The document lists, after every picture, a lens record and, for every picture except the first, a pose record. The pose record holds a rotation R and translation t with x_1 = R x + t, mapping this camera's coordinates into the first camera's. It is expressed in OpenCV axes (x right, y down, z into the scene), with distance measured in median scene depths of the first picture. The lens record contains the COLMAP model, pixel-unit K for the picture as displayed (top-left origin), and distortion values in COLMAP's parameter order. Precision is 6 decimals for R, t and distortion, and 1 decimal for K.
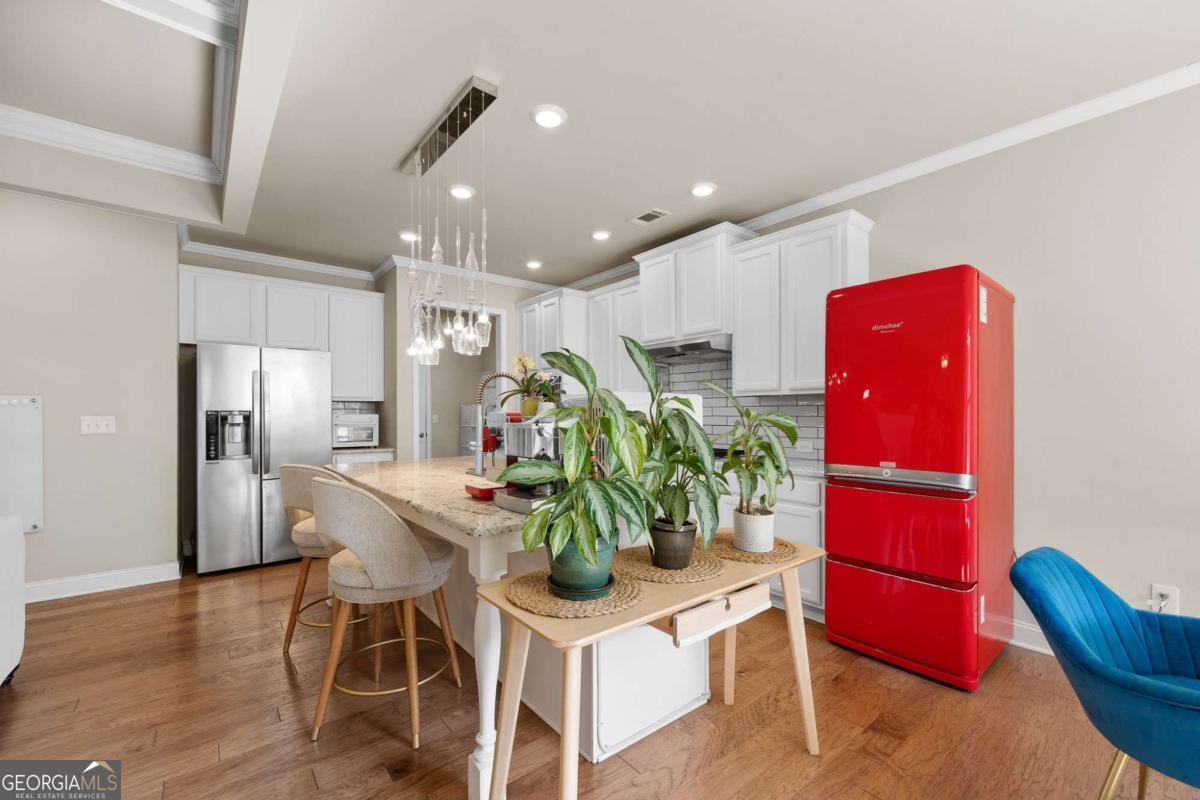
lens RADIAL K [[491.1, 0, 605.3], [0, 491.1, 410.2], [0, 0, 1]] dist [0.002200, -0.001146]
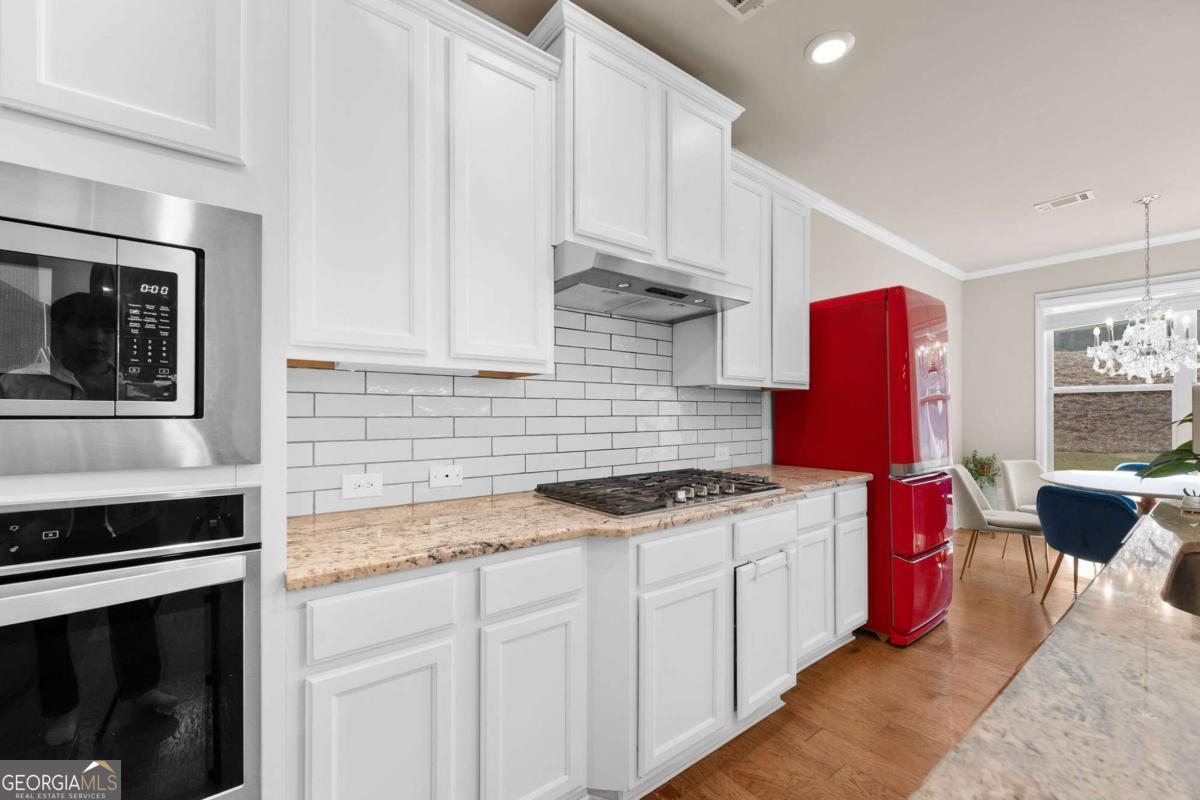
lens RADIAL K [[491.1, 0, 595.0], [0, 491.1, 408.3], [0, 0, 1]] dist [0.002200, -0.001146]
pose [[0.017782, 0.009563, 0.999796, -0.373072], [-0.008993, 0.999915, -0.009404, 0.009485], [-0.999801, -0.008824, 0.017867, 1.124327]]
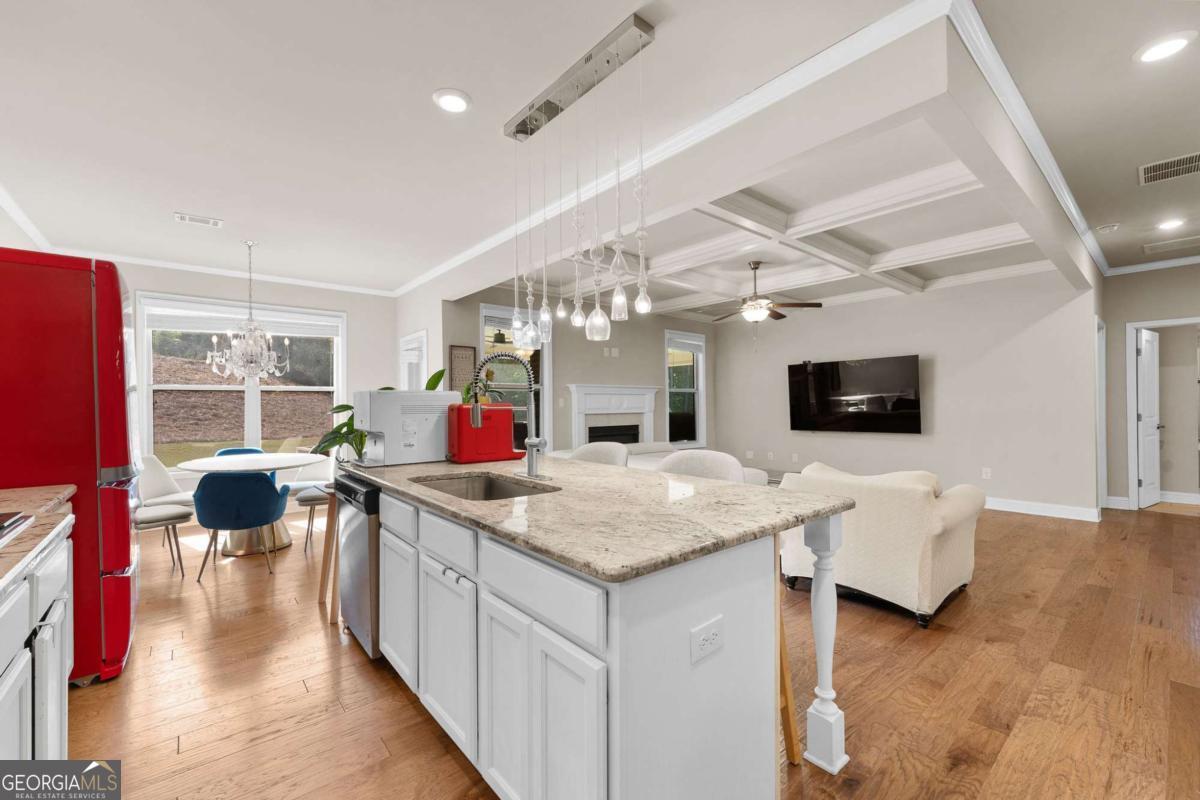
lens RADIAL K [[491.1, 0, 605.7], [0, 491.1, 404.0], [0, 0, 1]] dist [0.002200, -0.001146]
pose [[-0.999524, 0.008398, -0.029683, -0.262068], [0.008718, 0.999905, -0.010672, 0.011437], [0.029591, -0.010926, -0.999502, 1.321117]]
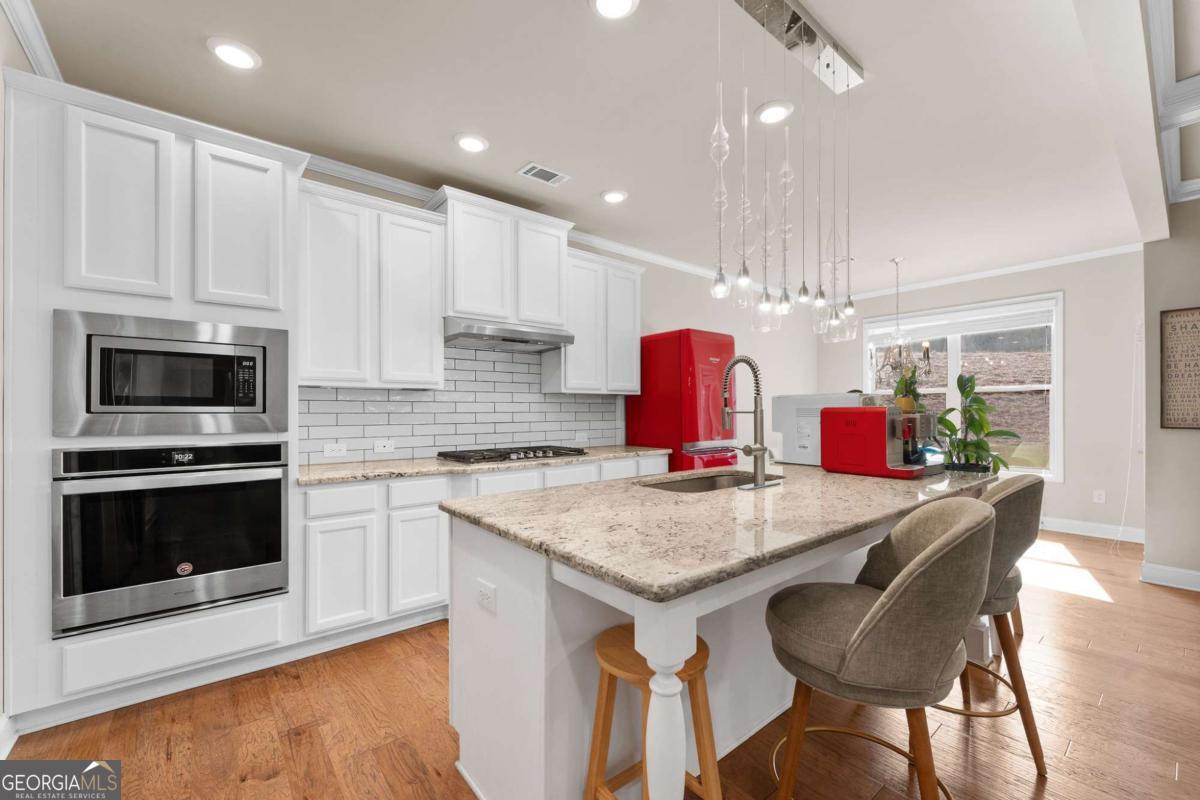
lens RADIAL K [[491.1, 0, 596.2], [0, 491.1, 405.6], [0, 0, 1]] dist [0.002200, -0.001146]
pose [[-0.001787, 0.009327, 0.999955, -0.745904], [-0.006693, 0.999934, -0.009339, 0.007234], [-0.999976, -0.006710, -0.001724, 0.911992]]
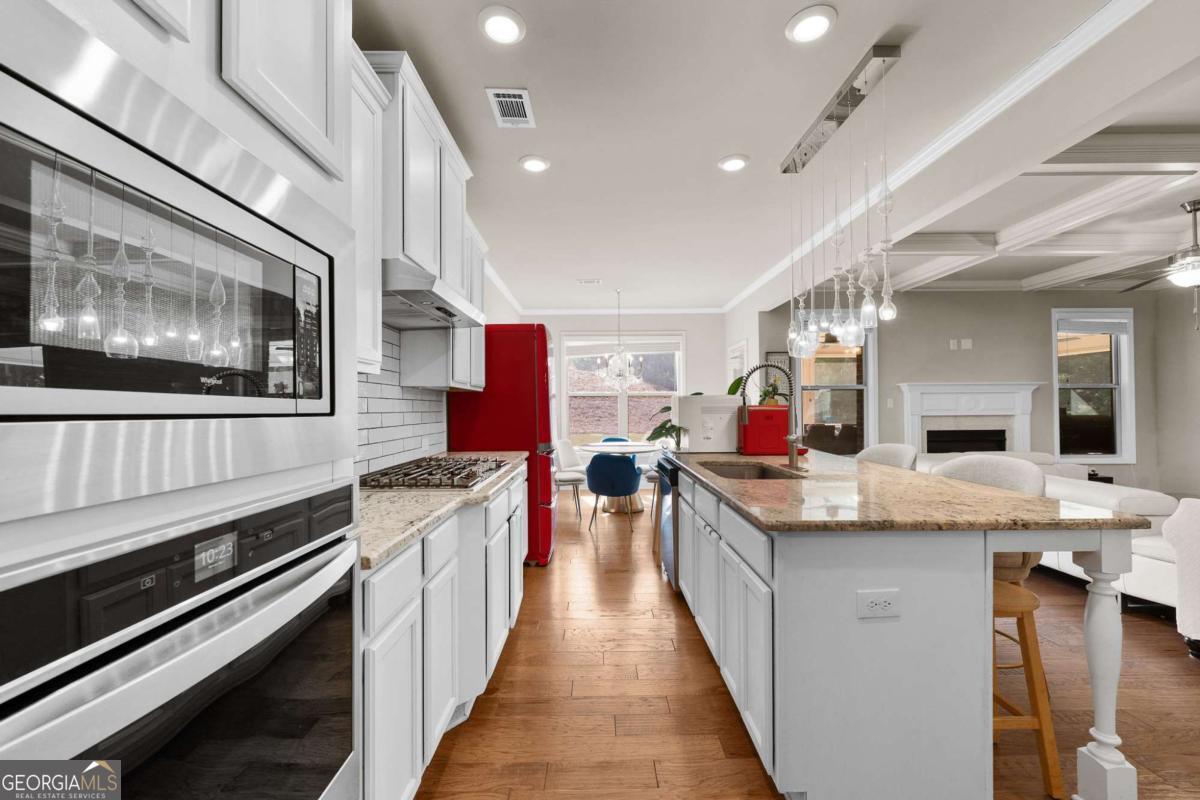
lens RADIAL K [[491.1, 0, 599.6], [0, 491.1, 402.9], [0, 0, 1]] dist [0.002200, -0.001146]
pose [[-0.784431, 0.014027, 0.620057, -0.404993], [0.002772, 0.999814, -0.019112, 0.012649], [-0.620209, -0.013273, -0.784324, 1.435849]]
